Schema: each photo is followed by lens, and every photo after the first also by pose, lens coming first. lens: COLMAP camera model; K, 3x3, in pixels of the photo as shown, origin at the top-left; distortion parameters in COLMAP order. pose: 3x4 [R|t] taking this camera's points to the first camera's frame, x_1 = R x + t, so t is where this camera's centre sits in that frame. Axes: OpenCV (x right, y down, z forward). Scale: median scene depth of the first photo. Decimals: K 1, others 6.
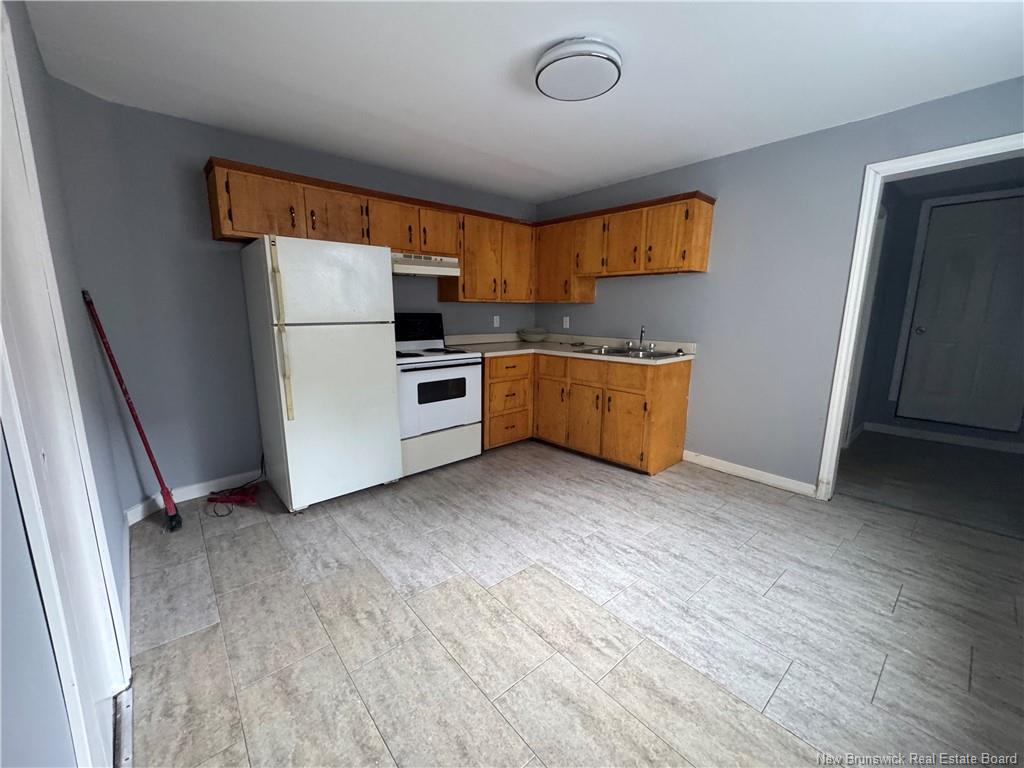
lens RADIAL K [[403.7, 0, 510.2], [0, 403.7, 386.5], [0, 0, 1]] dist [-0.002033, -0.000133]
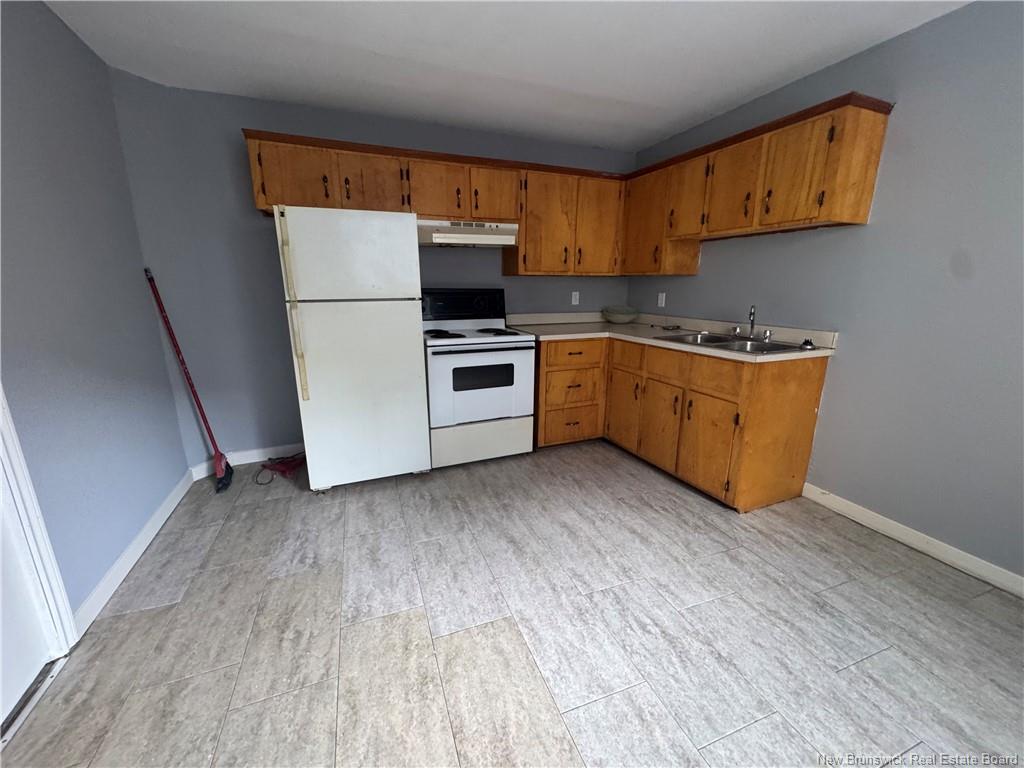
lens RADIAL K [[403.7, 0, 510.2], [0, 403.7, 386.5], [0, 0, 1]] dist [-0.002033, -0.000133]
pose [[0.942850, 0.075896, -0.324459, 0.186486], [-0.057150, 0.996119, 0.066935, -0.034254], [0.328280, -0.044567, 0.943529, 0.194991]]
